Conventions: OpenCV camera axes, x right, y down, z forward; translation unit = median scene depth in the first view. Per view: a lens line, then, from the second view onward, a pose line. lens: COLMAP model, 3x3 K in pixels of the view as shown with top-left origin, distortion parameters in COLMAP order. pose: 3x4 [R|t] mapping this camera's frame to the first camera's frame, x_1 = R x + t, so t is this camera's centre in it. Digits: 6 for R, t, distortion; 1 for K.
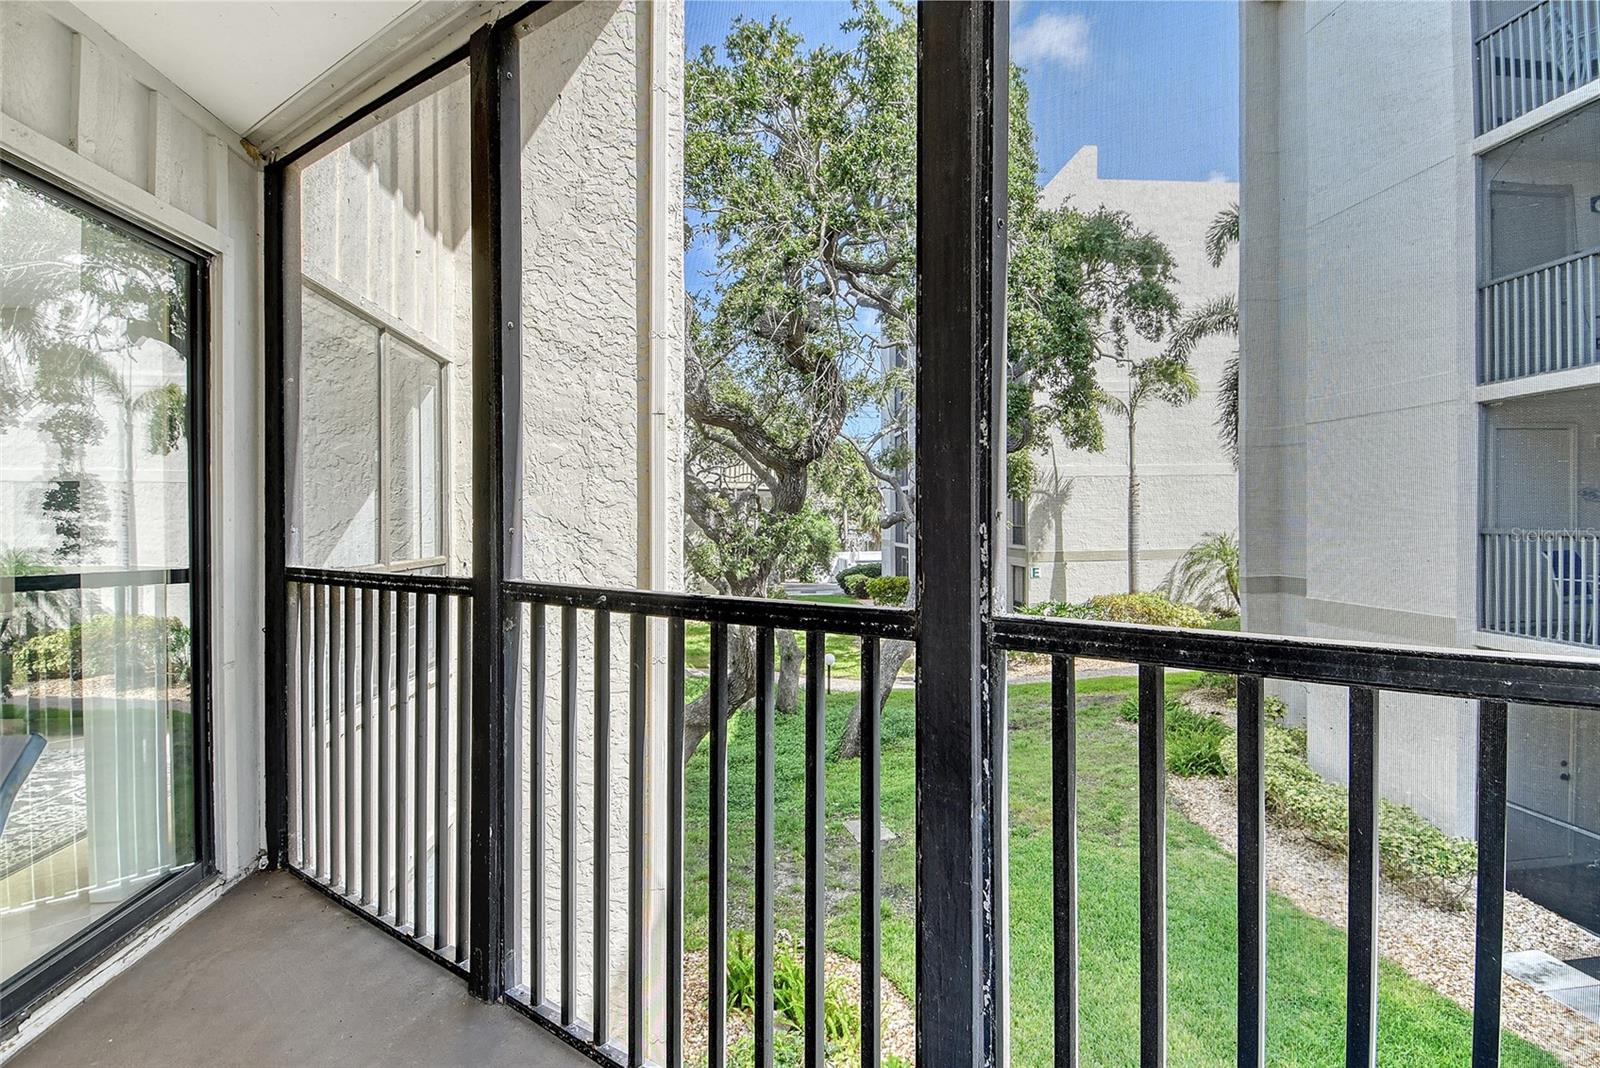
lens RADIAL K [[862.1, 0, 817.6], [0, 862.1, 510.6], [0, 0, 1]] dist [0.053588, -0.030112]
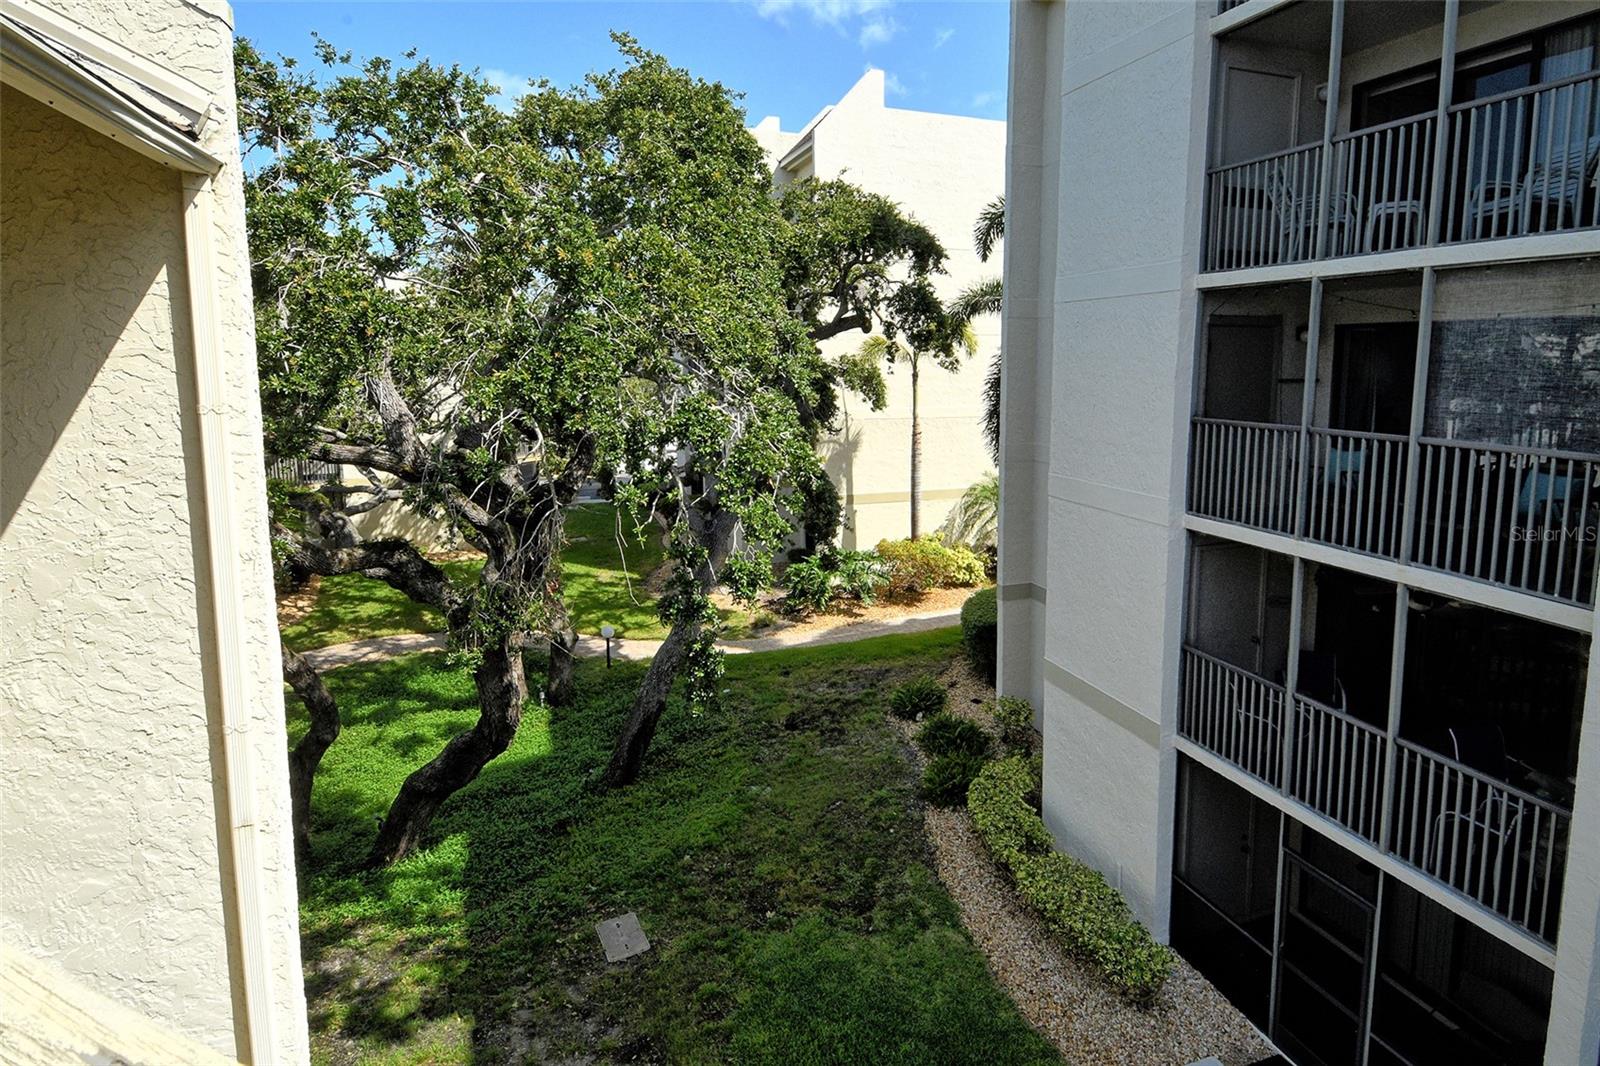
lens RADIAL K [[862.1, 0, 817.6], [0, 862.1, 509.6], [0, 0, 1]] dist [0.053588, -0.030112]
pose [[0.974803, -0.035467, 0.220231, 0.087381], [0.009669, 0.993070, 0.117130, -0.271266], [-0.222859, -0.112049, 0.968390, 0.085539]]
